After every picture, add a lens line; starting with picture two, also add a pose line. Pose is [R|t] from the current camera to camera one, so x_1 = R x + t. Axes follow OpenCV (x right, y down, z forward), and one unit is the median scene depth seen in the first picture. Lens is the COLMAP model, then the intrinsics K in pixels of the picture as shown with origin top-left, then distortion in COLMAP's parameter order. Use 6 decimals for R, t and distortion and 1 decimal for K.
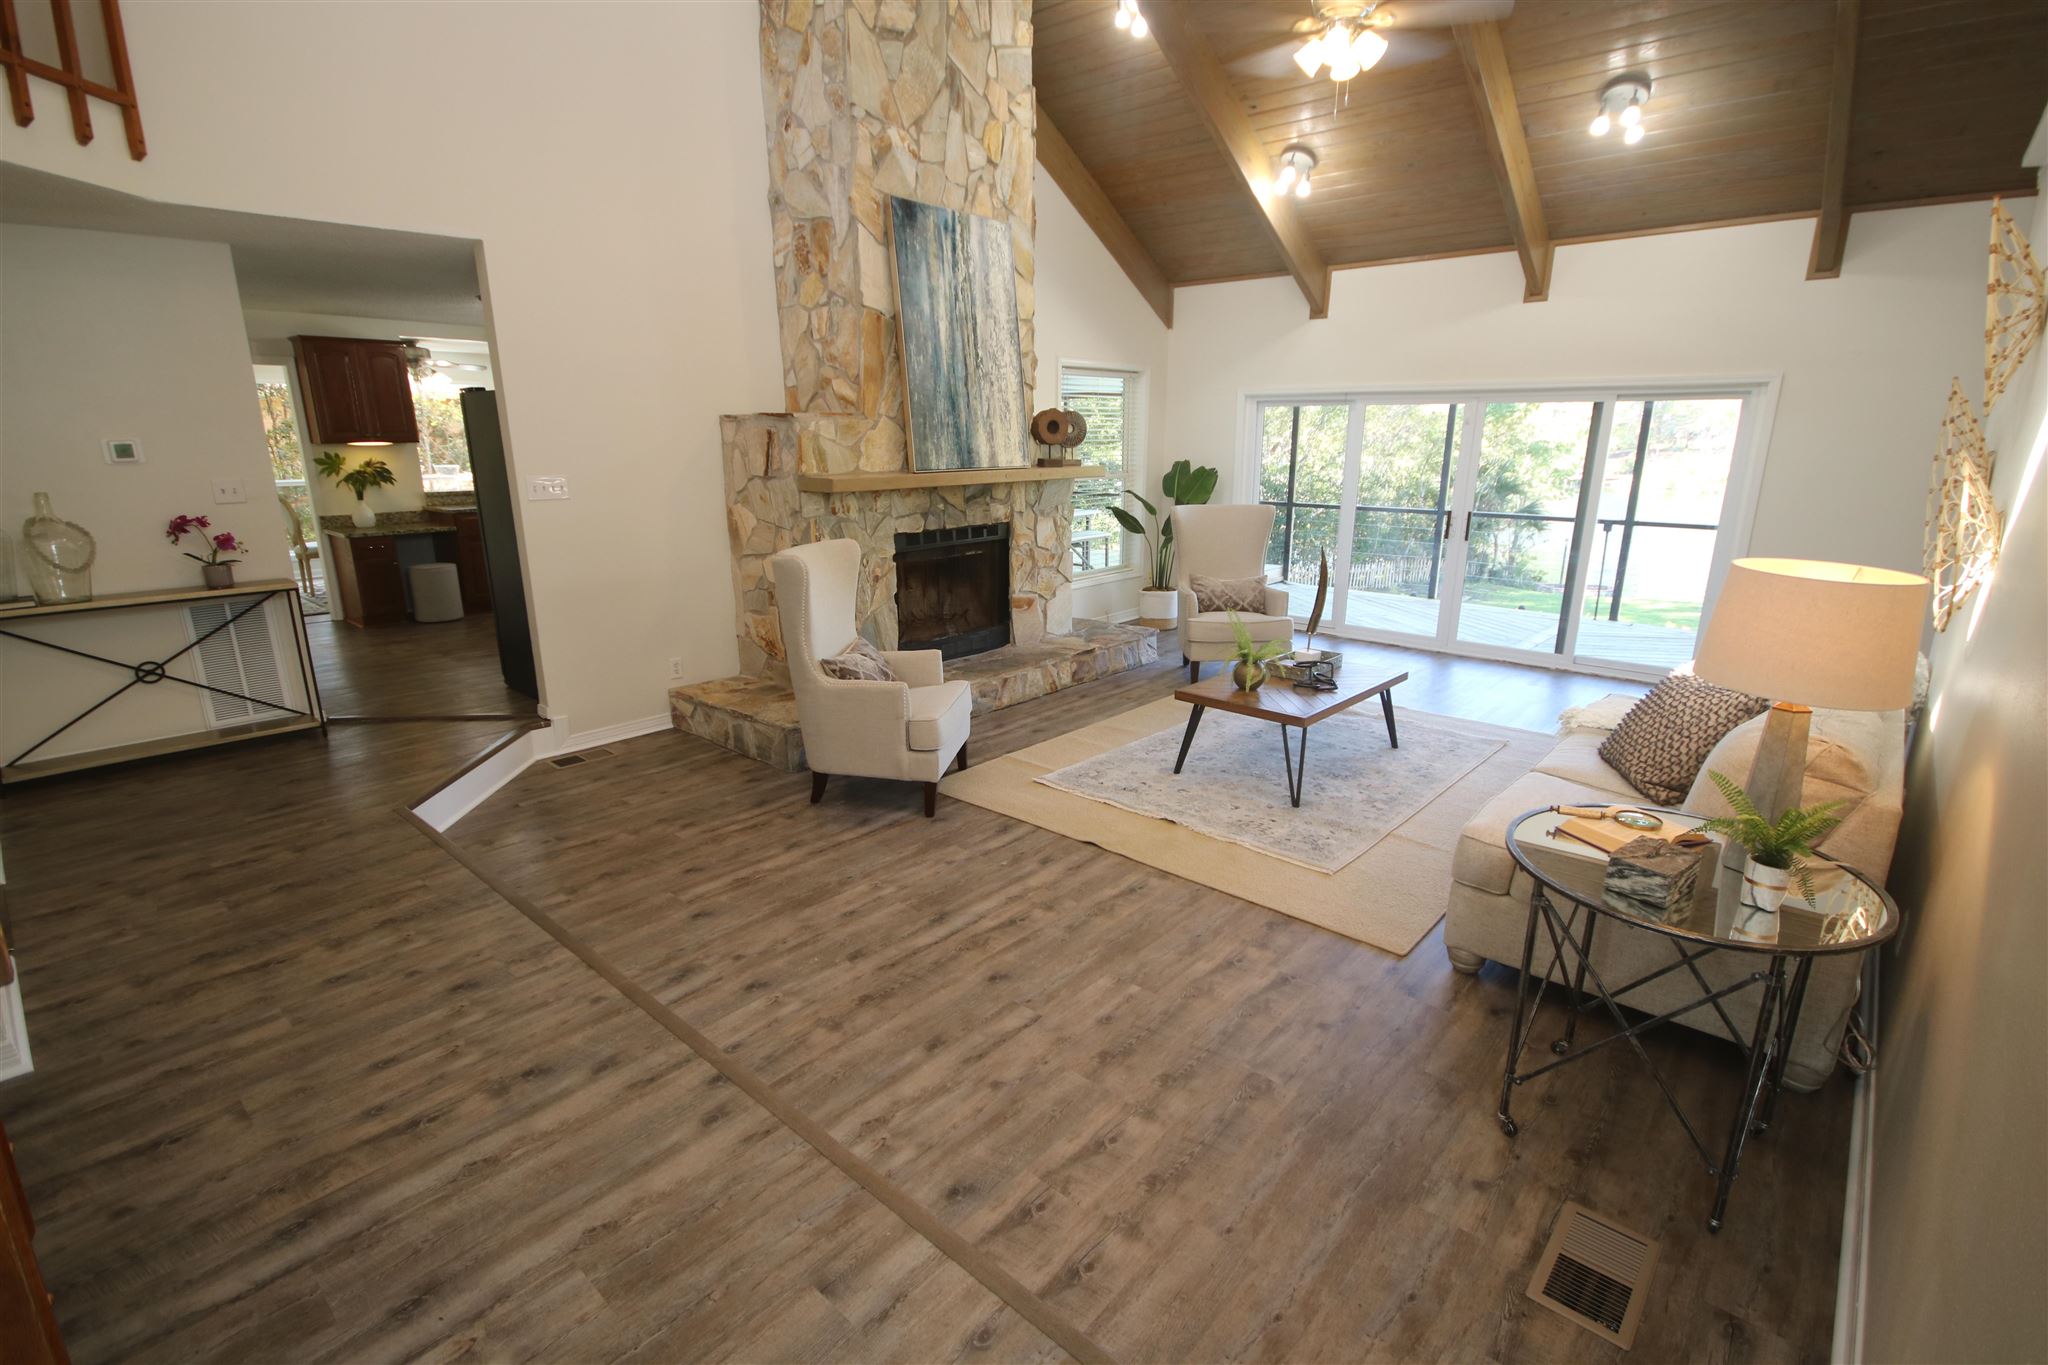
lens RADIAL K [[947.2, 0, 1017.4], [0, 947.2, 687.9], [0, 0, 1]] dist [0.005860, -0.009764]
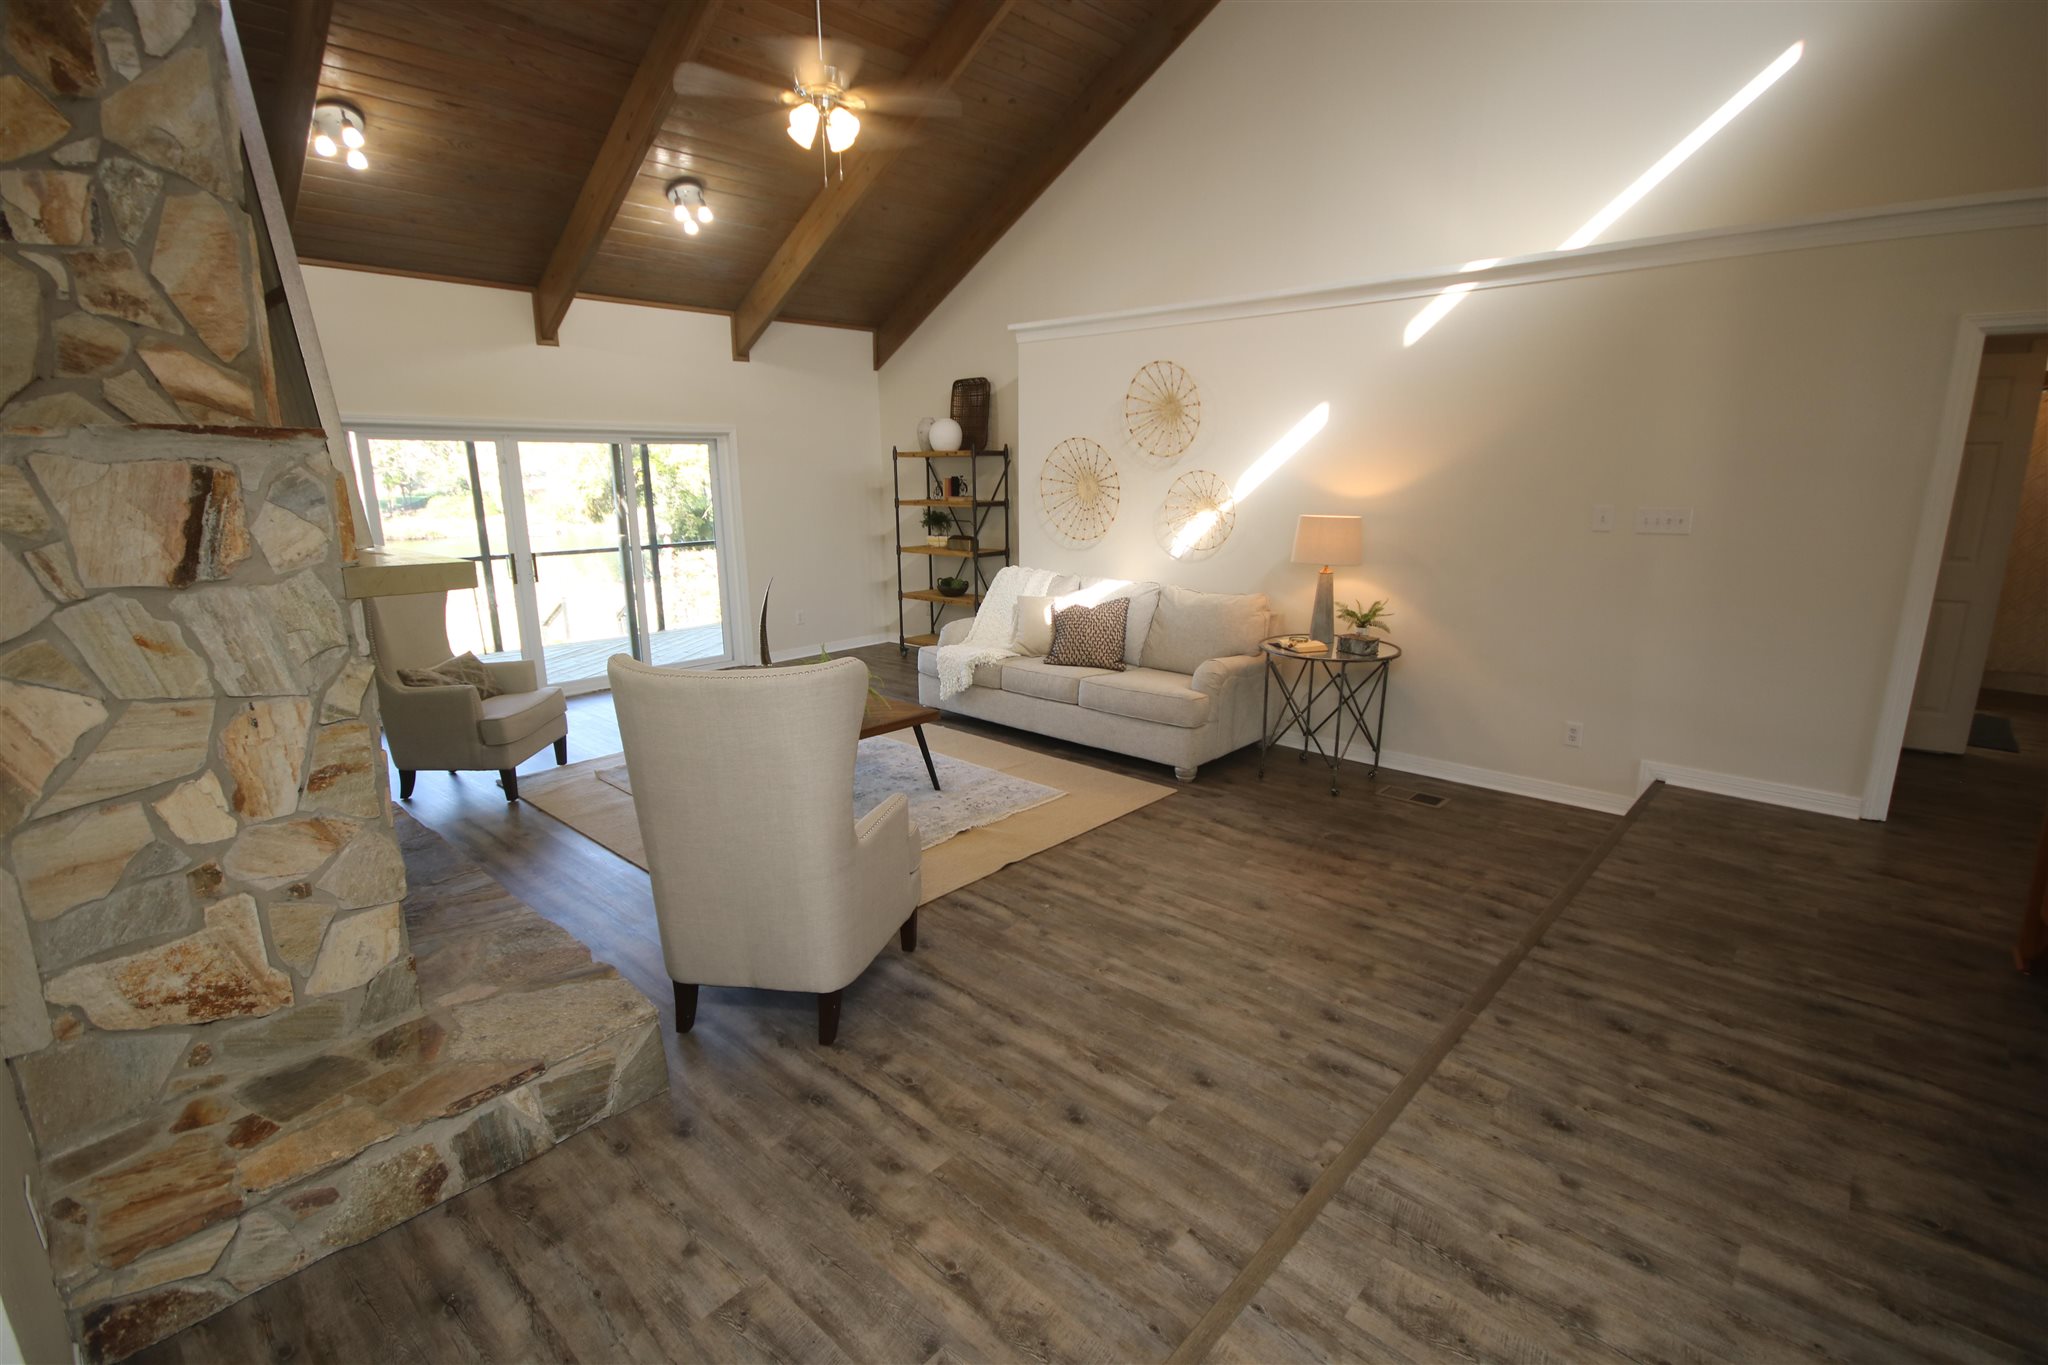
lens RADIAL K [[947.2, 0, 1021.6], [0, 947.2, 690.8], [0, 0, 1]] dist [0.005860, -0.009764]
pose [[0.014386, -0.229676, 0.973161, -0.629953], [0.270715, 0.937807, 0.217330, -0.165856], [-0.962552, 0.260322, 0.075668, 0.619914]]
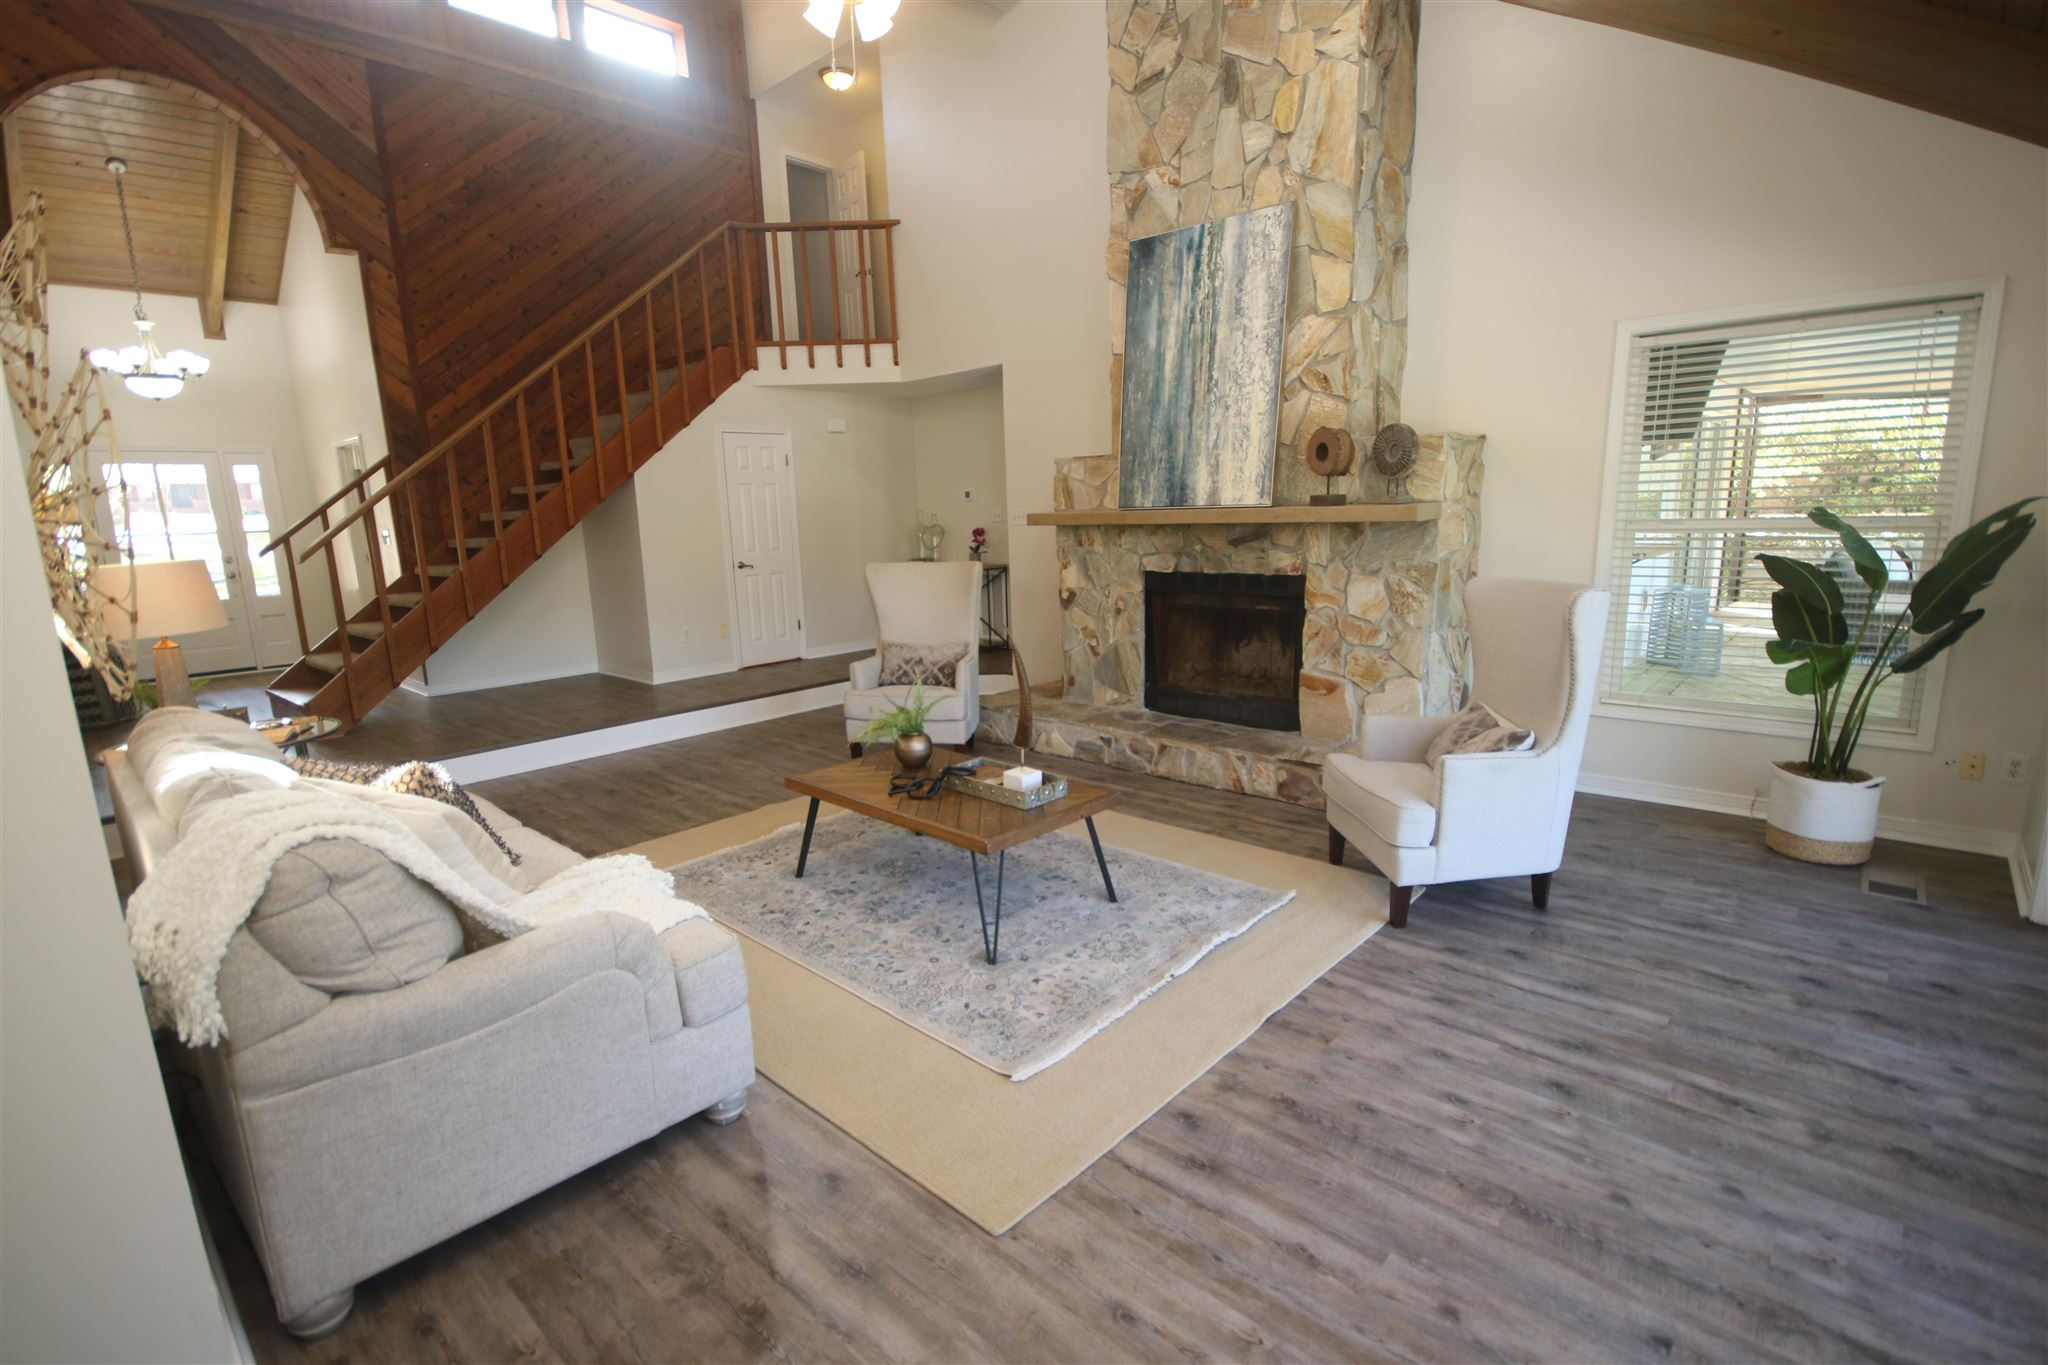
lens RADIAL K [[947.2, 0, 1022.3], [0, 947.2, 689.7], [0, 0, 1]] dist [0.005860, -0.009764]
pose [[-0.019047, 0.195224, -0.980574, 0.919979], [-0.230111, 0.953567, 0.194317, -0.217804], [0.972978, 0.229342, 0.026760, 0.919386]]
